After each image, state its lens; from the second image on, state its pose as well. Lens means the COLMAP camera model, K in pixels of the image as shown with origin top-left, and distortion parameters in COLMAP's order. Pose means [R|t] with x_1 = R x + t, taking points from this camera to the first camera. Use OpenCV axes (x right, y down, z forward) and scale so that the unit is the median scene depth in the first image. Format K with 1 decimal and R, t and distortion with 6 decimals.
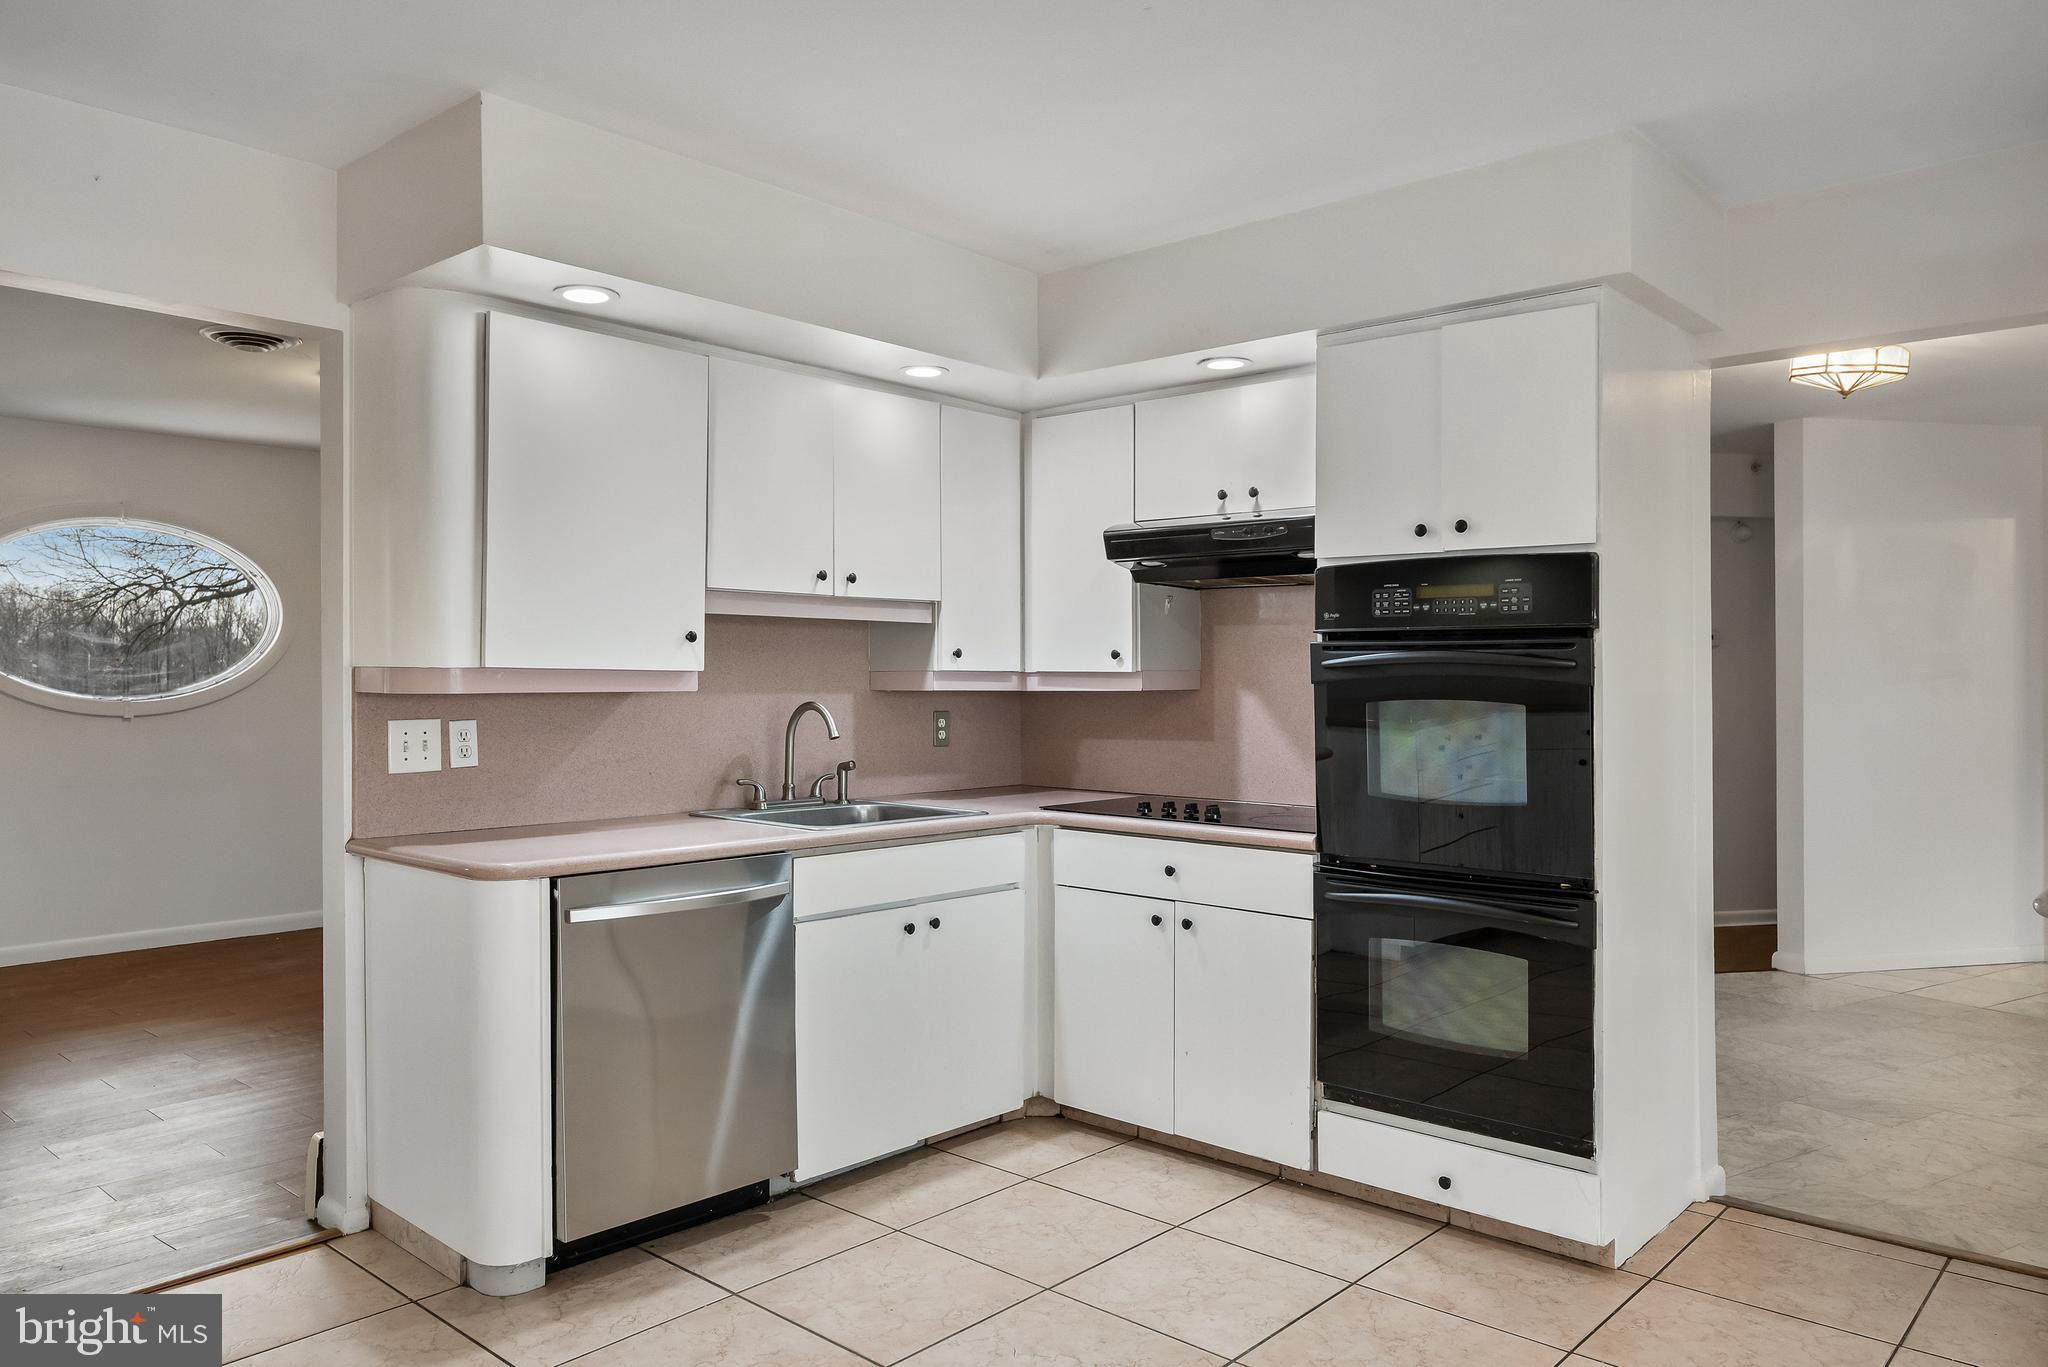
lens RADIAL K [[1413.2, 0, 1028.7], [0, 1413.2, 629.7], [0, 0, 1]] dist [-0.004709, 0.002190]
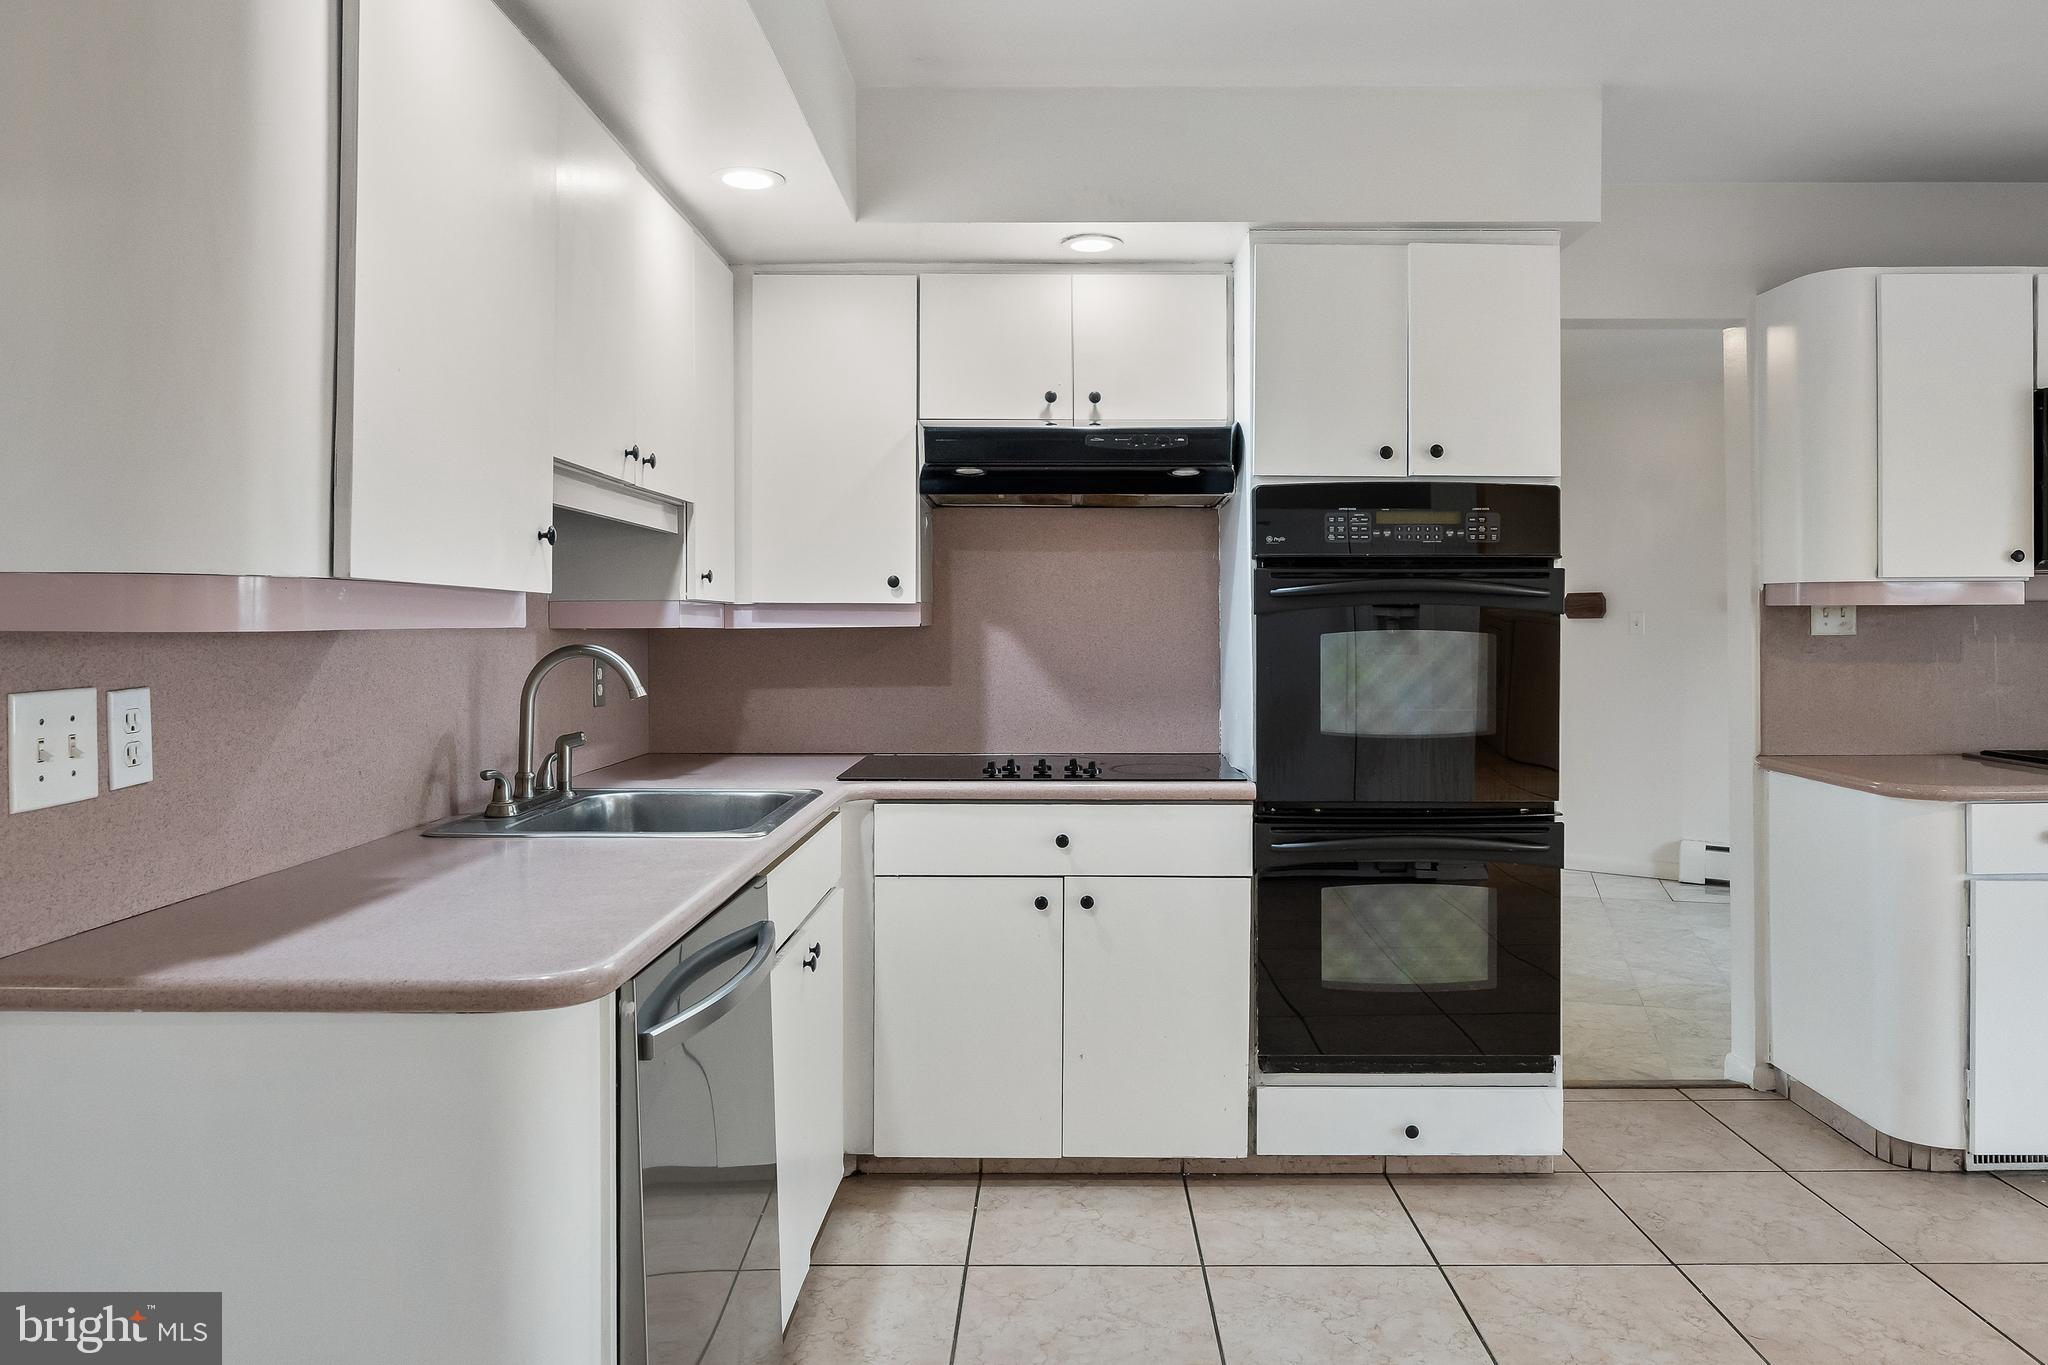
lens RADIAL K [[1358.0, 0, 1025.7], [0, 1358.0, 586.9], [0, 0, 1]] dist [-0.002996, -0.000433]
pose [[0.746589, 0.014267, 0.665132, -0.484648], [-0.018336, 0.999832, -0.000864, 0.024172], [-0.665033, -0.011551, 0.746725, 0.453565]]
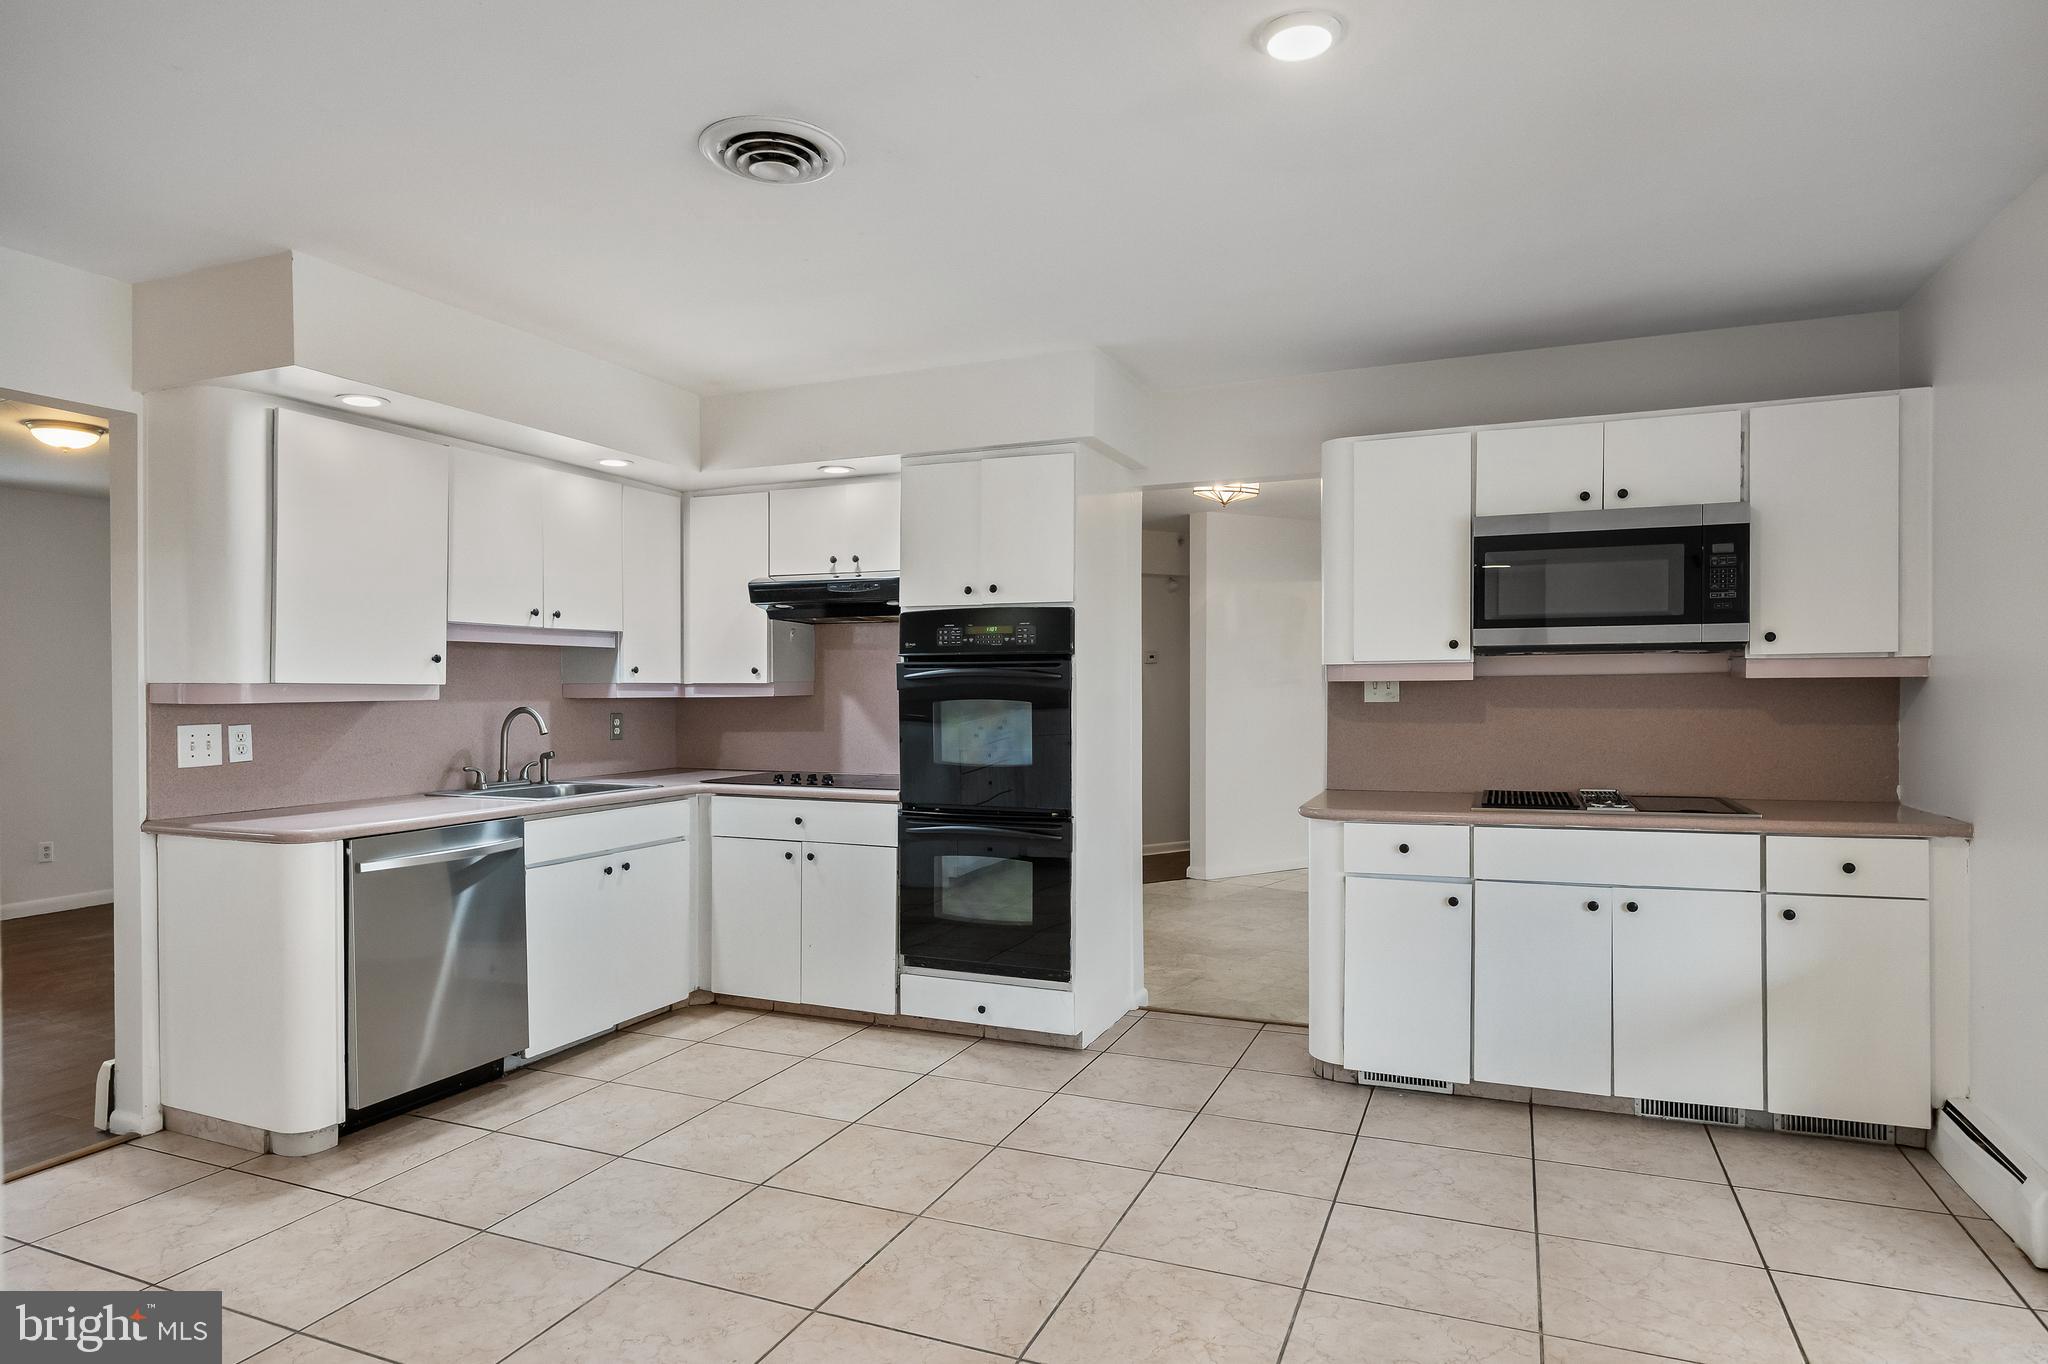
lens RADIAL K [[1174.4, 0, 1019.1], [0, 1174.4, 648.2], [0, 0, 1]] dist [0.001213, -0.000206]
pose [[0.947267, 0.002996, 0.320430, -0.077140], [-0.003323, 0.999994, 0.000475, -0.007313], [-0.320427, -0.001515, 0.947272, -0.224040]]
